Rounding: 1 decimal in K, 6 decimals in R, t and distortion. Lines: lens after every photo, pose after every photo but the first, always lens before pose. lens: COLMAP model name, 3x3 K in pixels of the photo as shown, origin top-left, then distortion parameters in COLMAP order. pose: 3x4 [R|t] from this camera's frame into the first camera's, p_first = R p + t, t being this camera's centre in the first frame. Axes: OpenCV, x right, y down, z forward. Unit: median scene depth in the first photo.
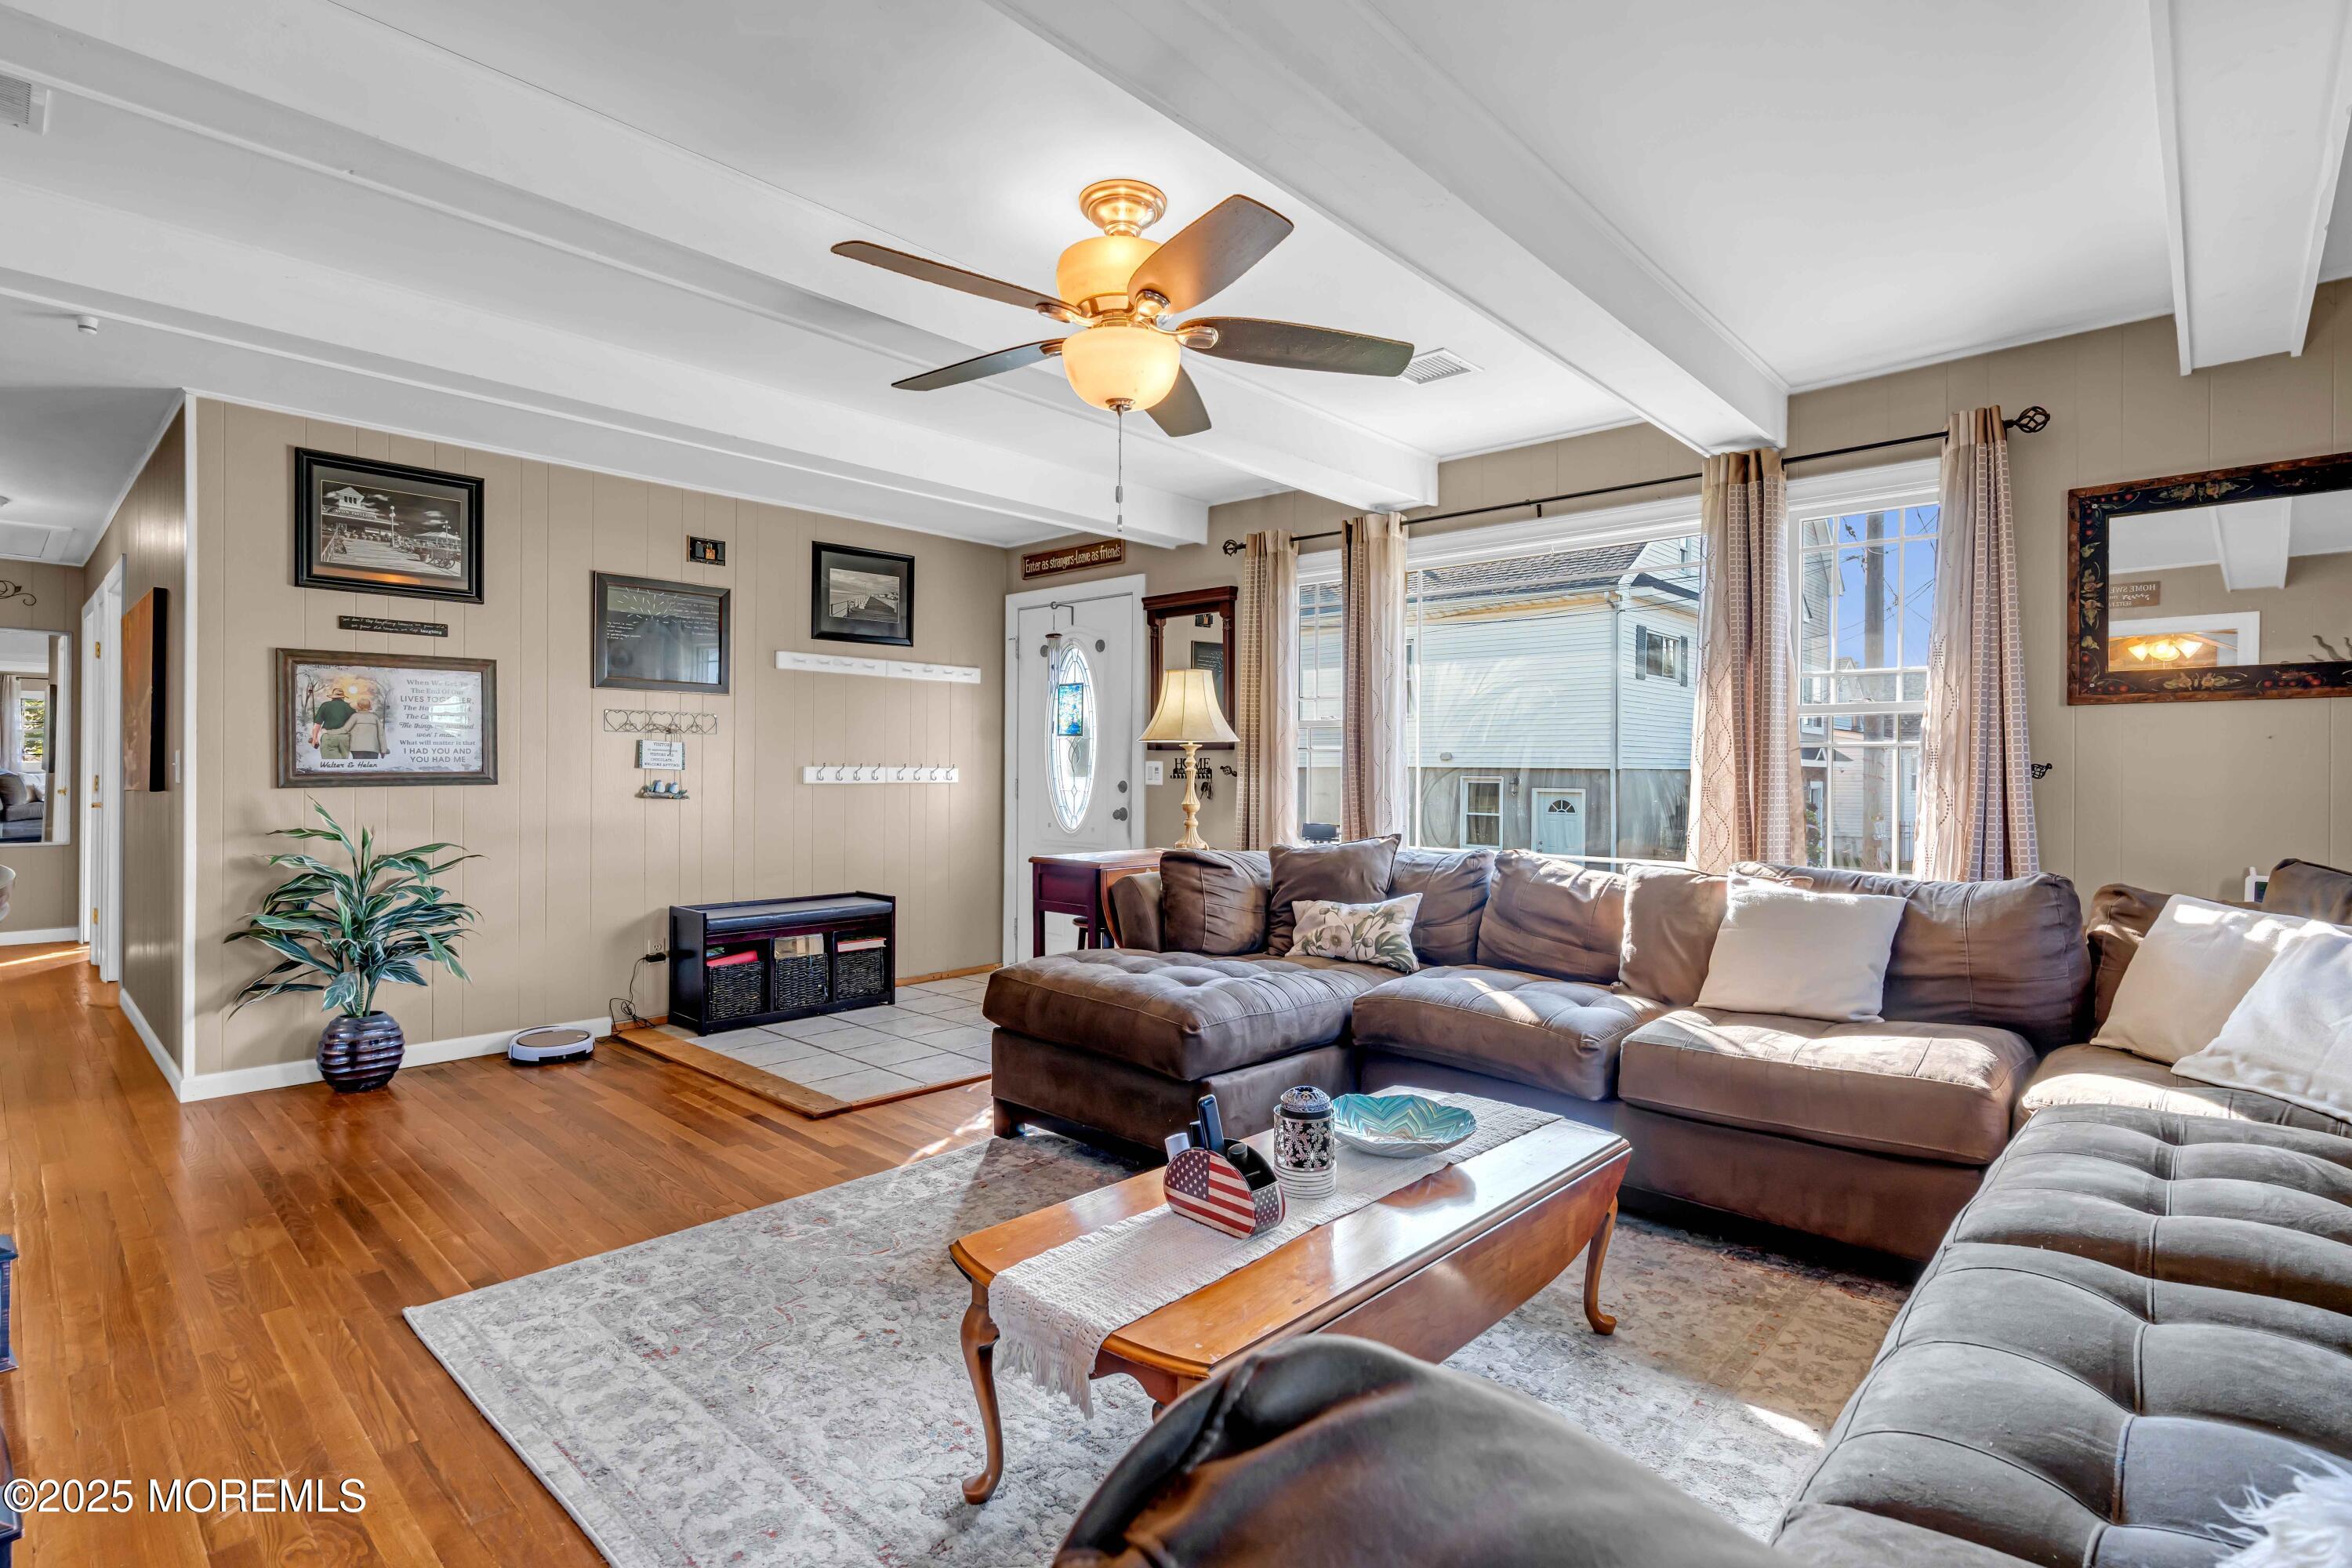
lens RADIAL K [[1118.9, 0, 1176.0], [0, 1118.9, 784.0], [0, 0, 1]] dist [-0.002802, -0.000258]
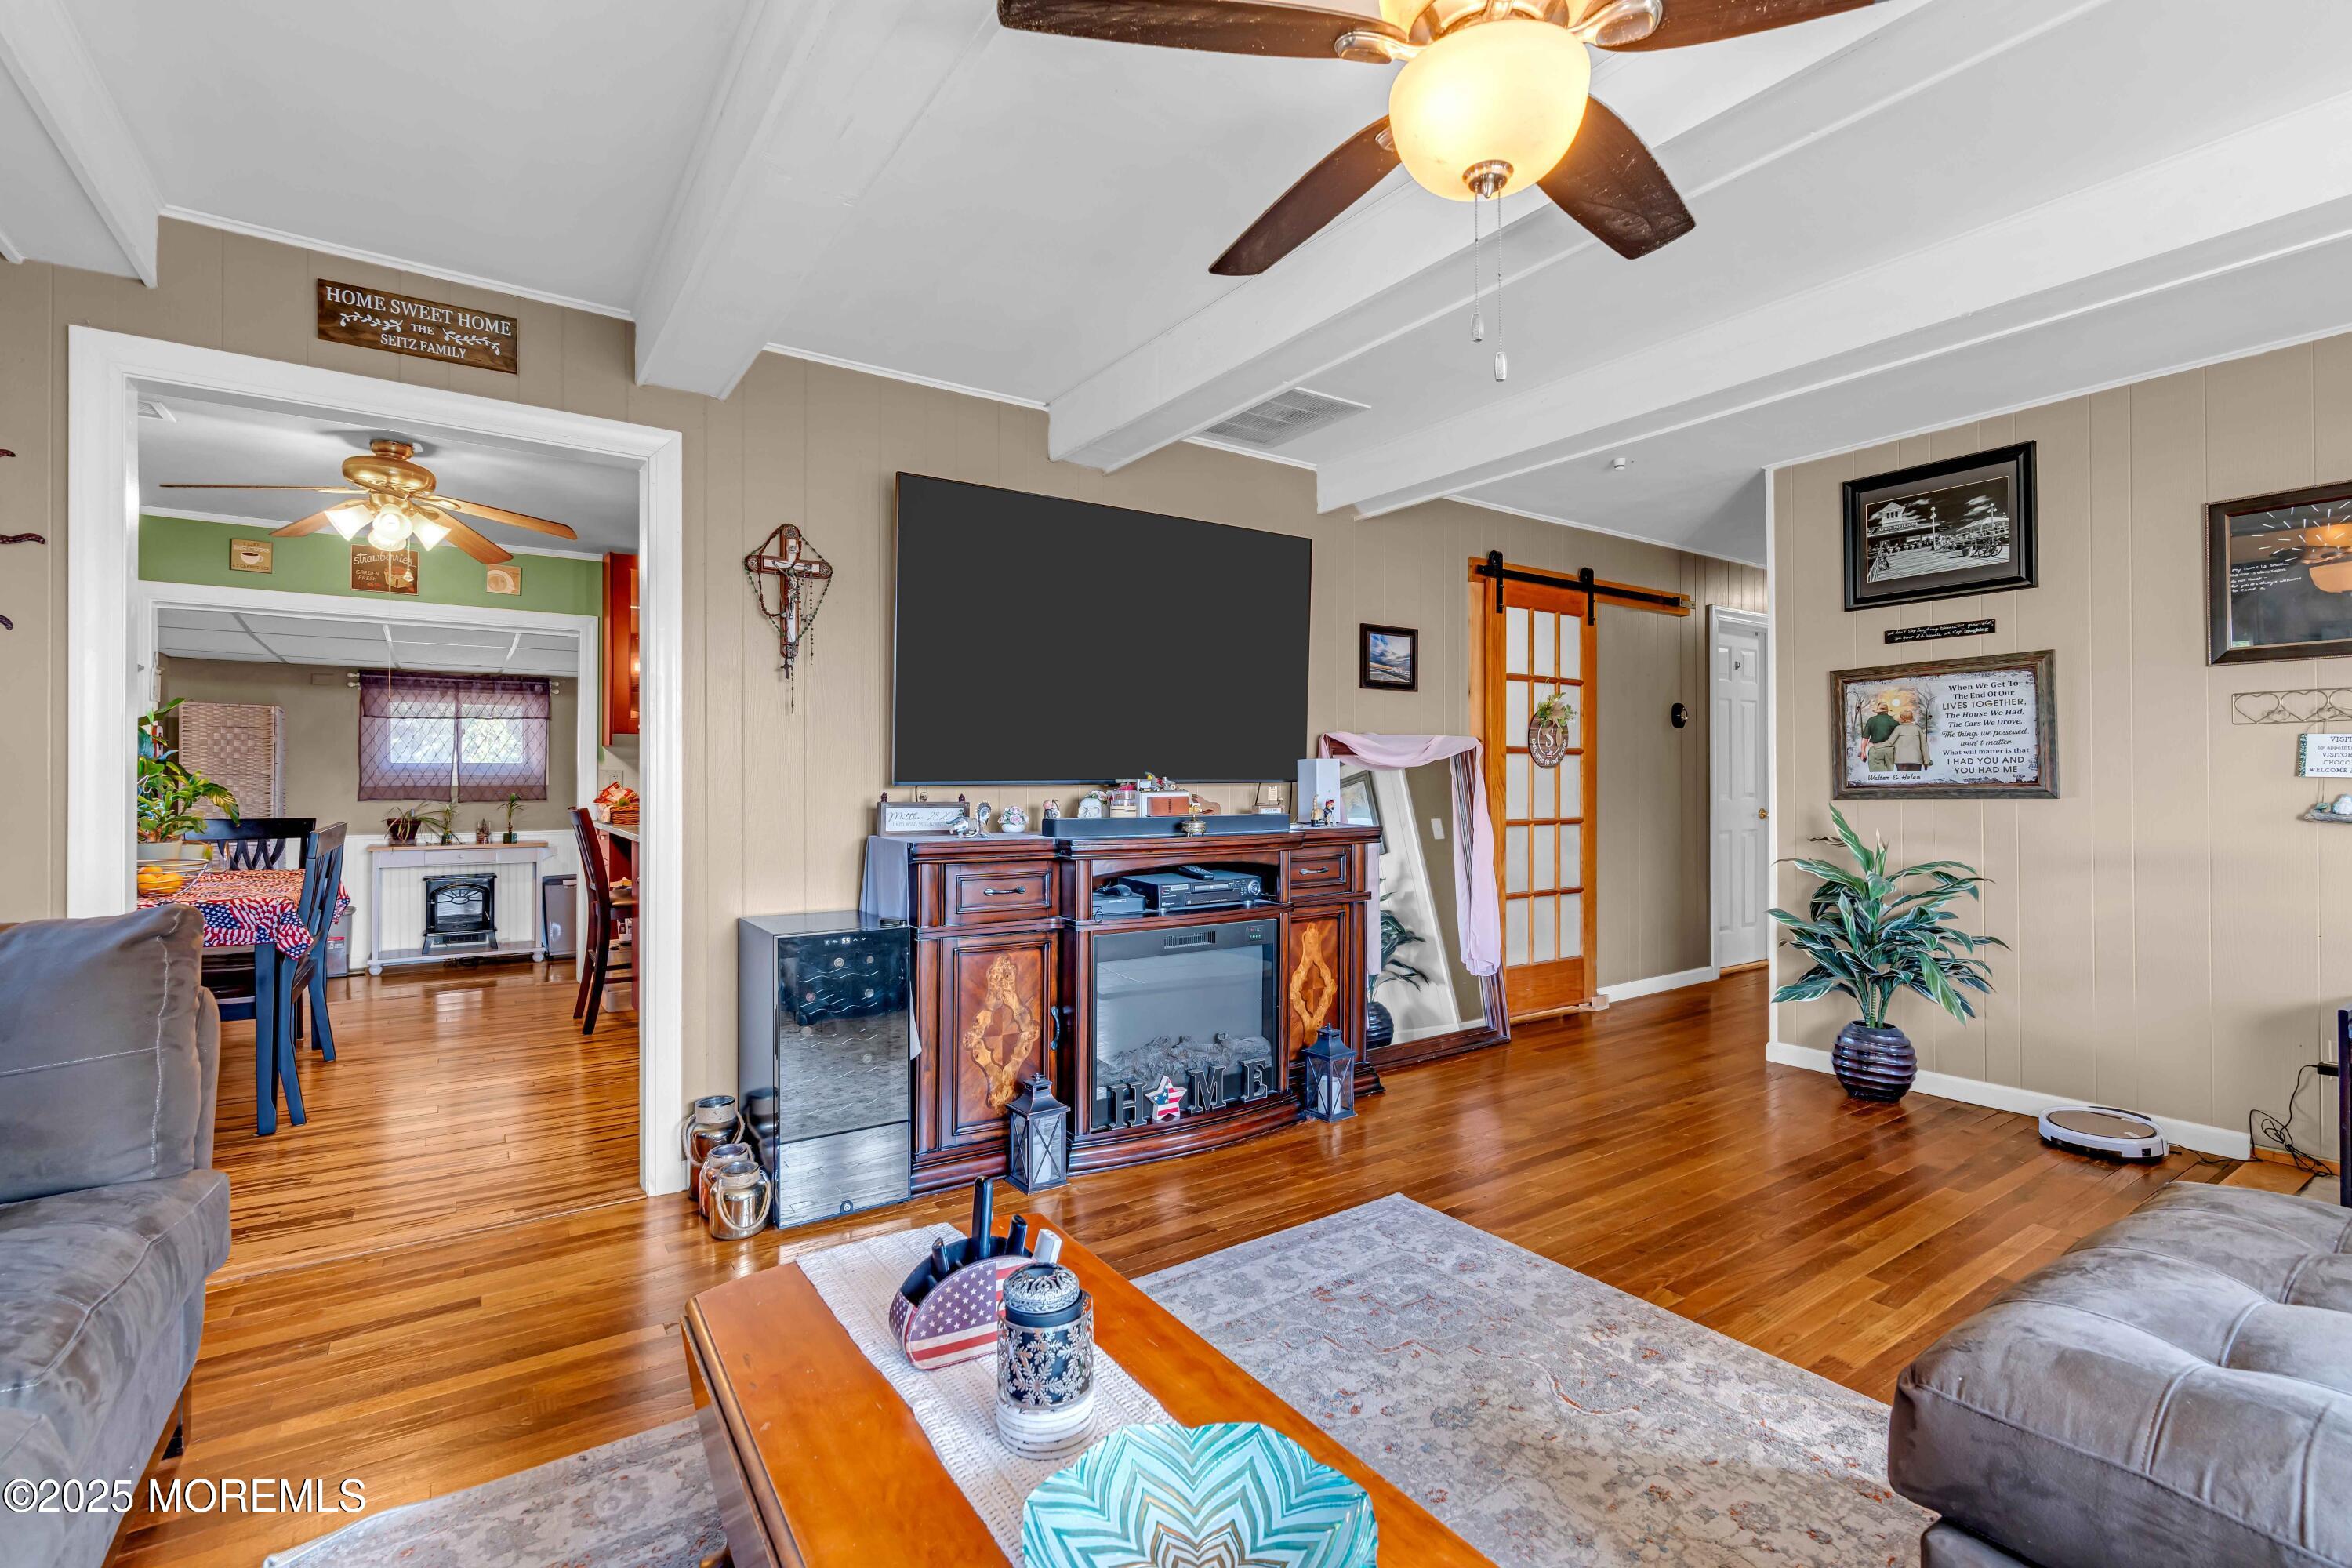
lens RADIAL K [[1053.4, 0, 1176.0], [0, 1053.4, 784.0], [0, 0, 1]] dist [-0.003018, -0.000236]
pose [[-0.219629, -0.005699, -0.975567, 0.329028], [-0.008552, 0.999956, -0.003916, -0.001769], [0.975546, 0.007482, -0.219668, 0.577700]]
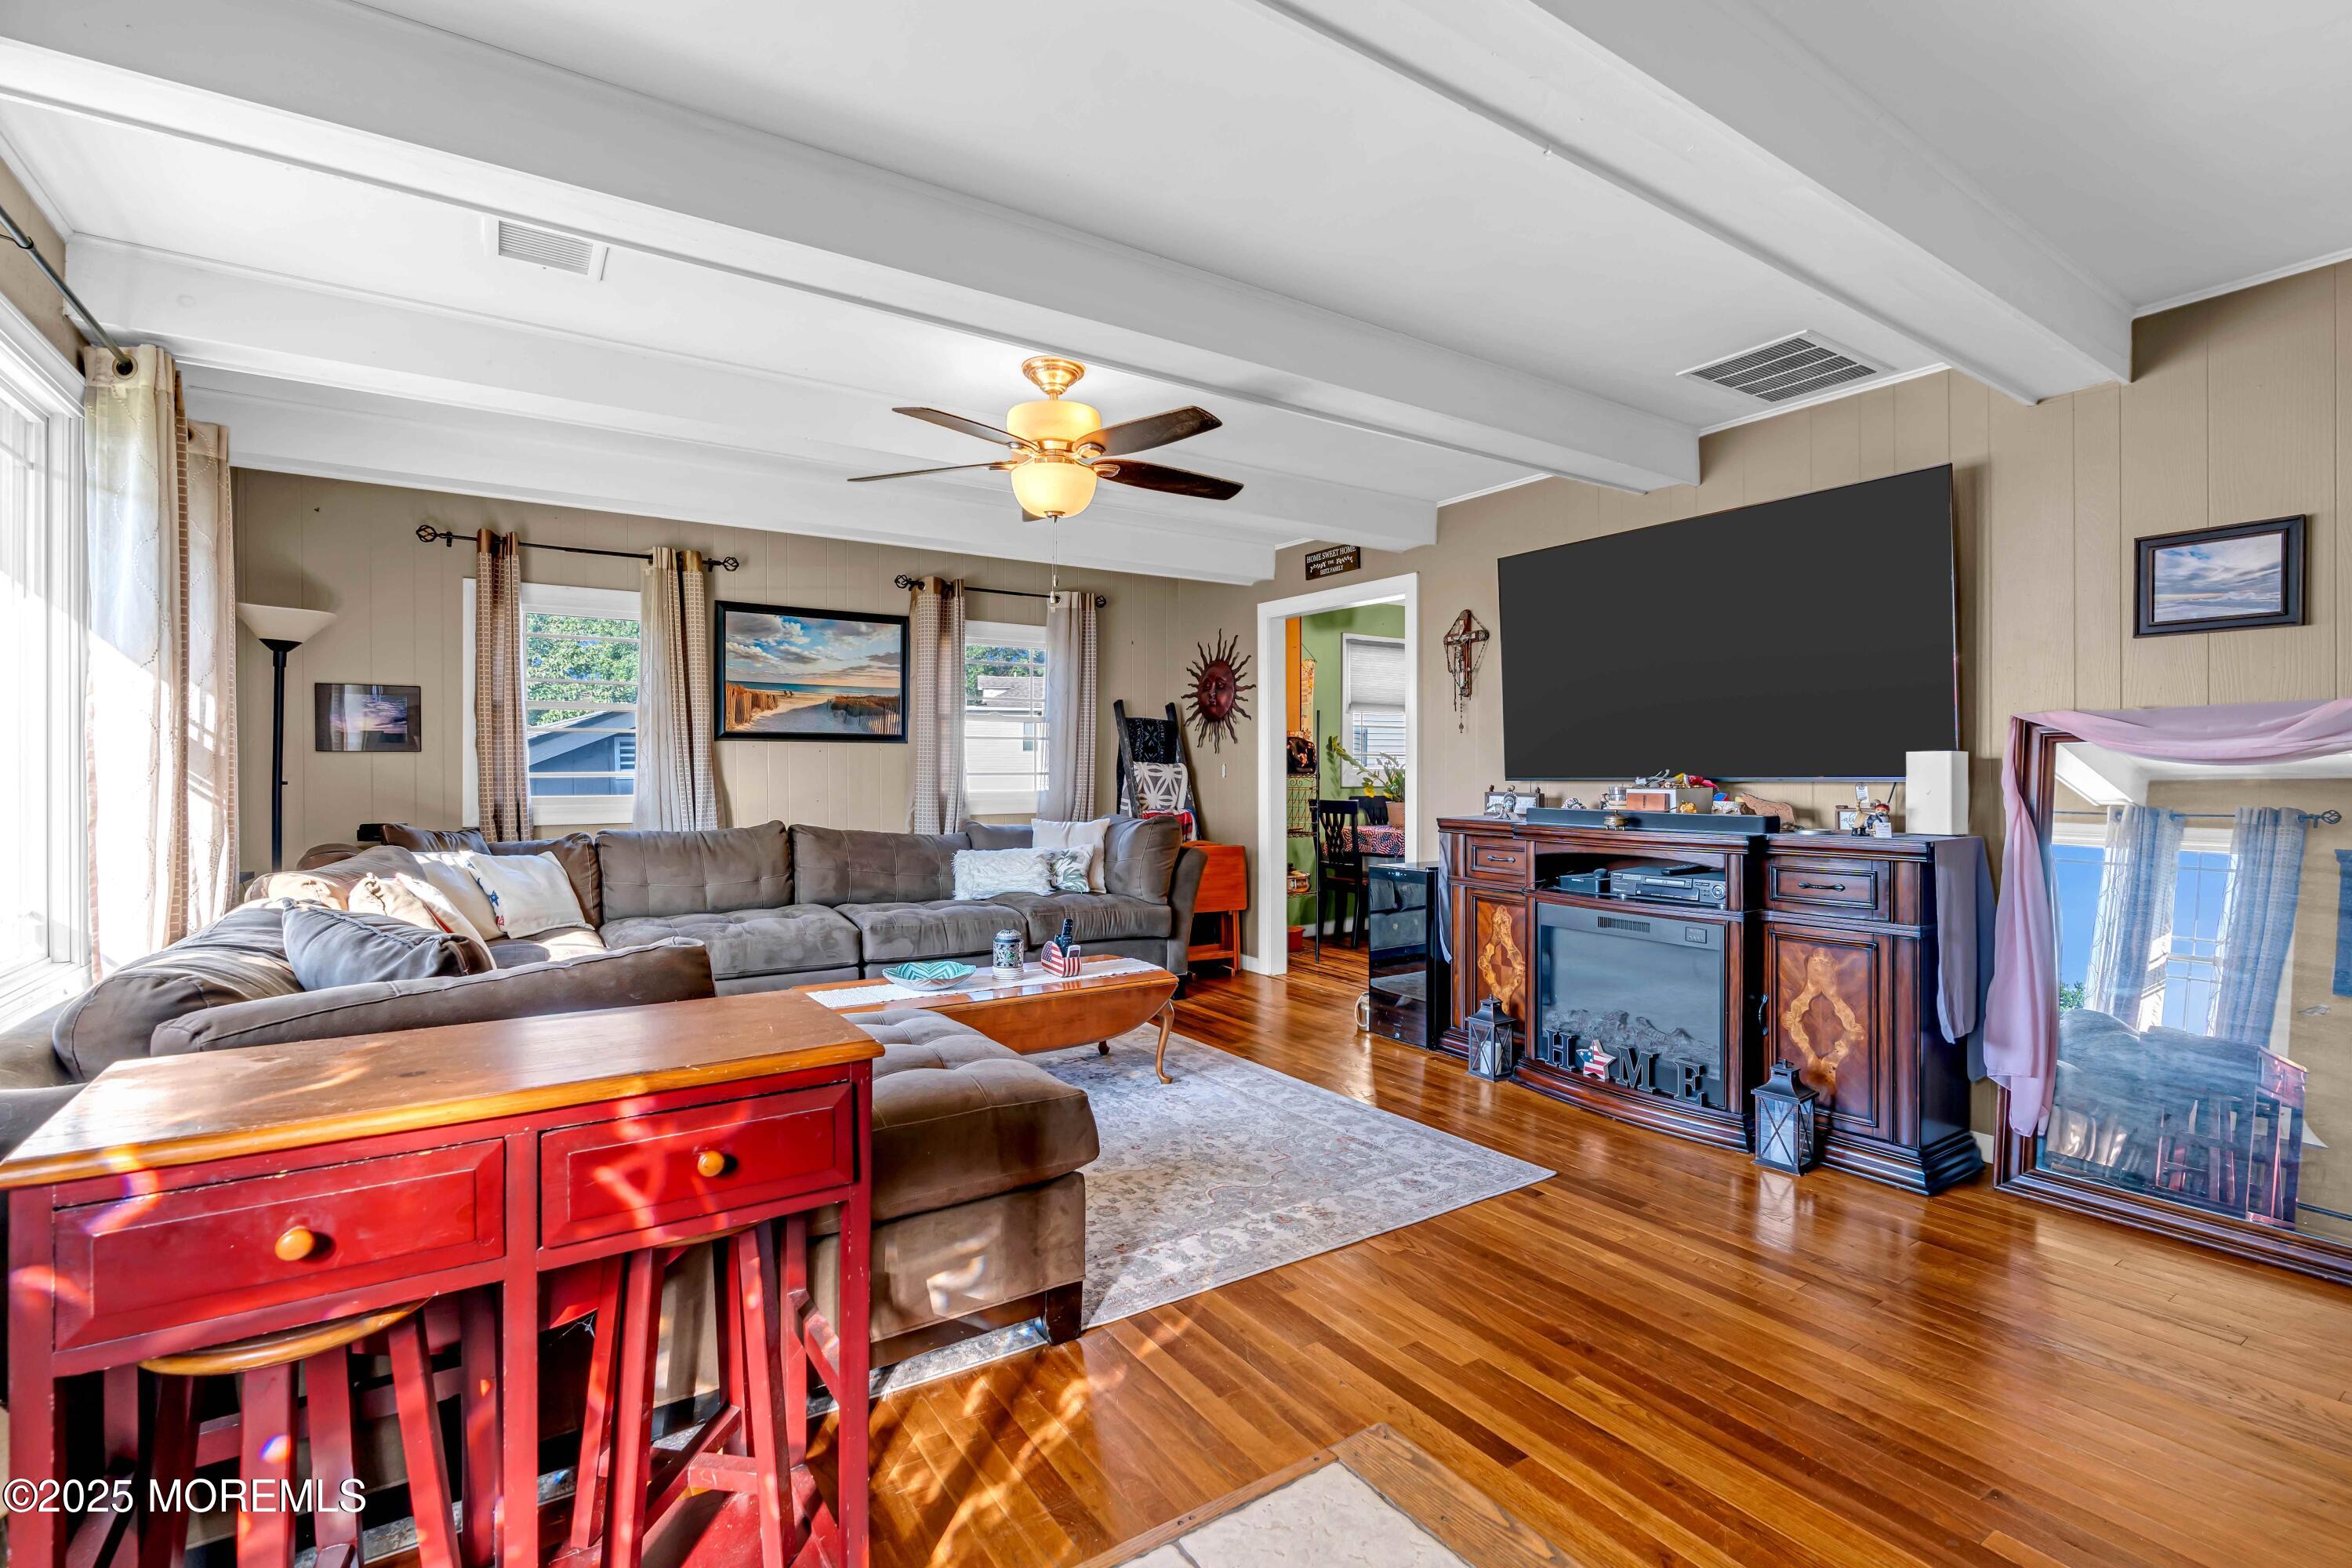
lens RADIAL K [[1078.9, 0, 1177.1], [0, 1078.9, 769.5], [0, 0, 1]] dist [-0.000446, 0.000144]
pose [[-0.972042, -0.008677, 0.234648, -0.310753], [-0.006718, 0.999936, 0.009146, -0.020689], [-0.234713, 0.007314, -0.972037, 1.369762]]
